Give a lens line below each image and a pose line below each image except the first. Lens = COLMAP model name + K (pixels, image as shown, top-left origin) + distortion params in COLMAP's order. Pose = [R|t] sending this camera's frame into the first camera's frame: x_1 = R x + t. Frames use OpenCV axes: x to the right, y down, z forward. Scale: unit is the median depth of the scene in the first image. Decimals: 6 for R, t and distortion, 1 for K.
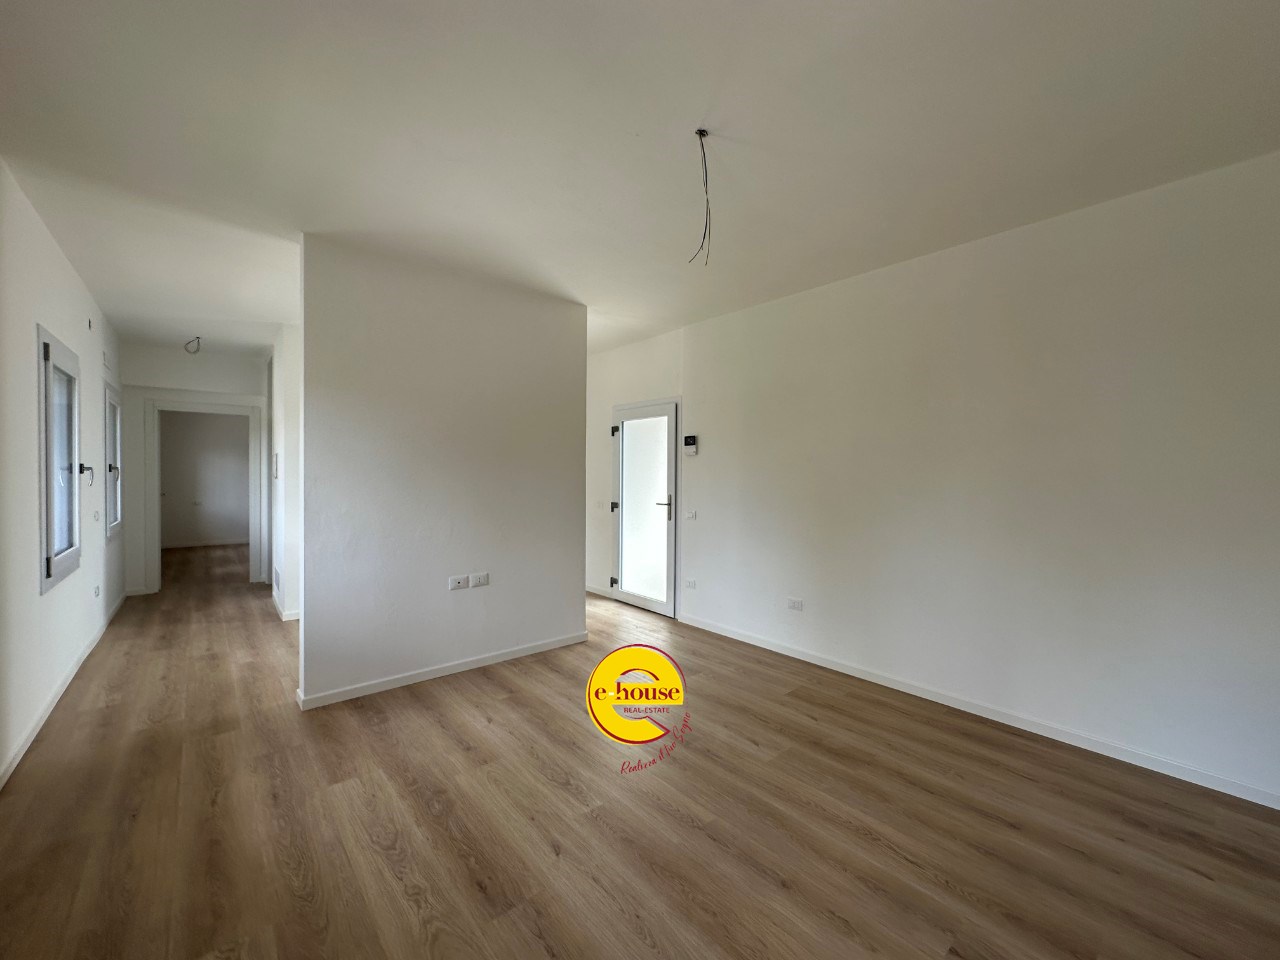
lens RADIAL K [[512.3, 0, 640.0], [0, 512.3, 480.0], [0, 0, 1]] dist [-0.005726, 0.002030]
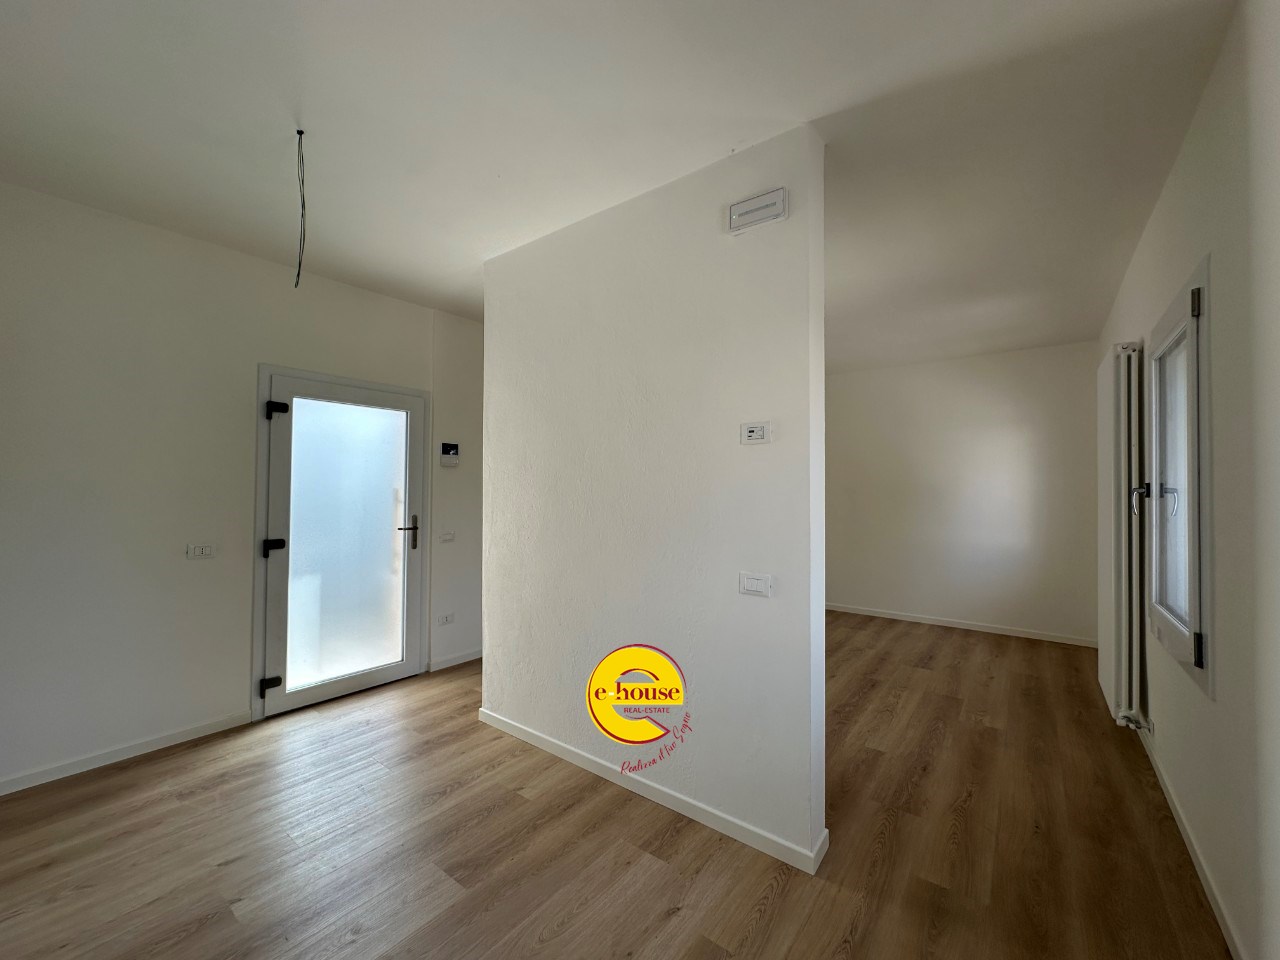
lens RADIAL K [[512.3, 0, 640.0], [0, 512.3, 480.0], [0, 0, 1]] dist [-0.005726, 0.002030]
pose [[-0.207609, 0.010025, 0.978161, -1.519971], [0.004040, 0.999948, -0.009390, -0.030683], [-0.978204, 0.002002, -0.207639, 1.649608]]
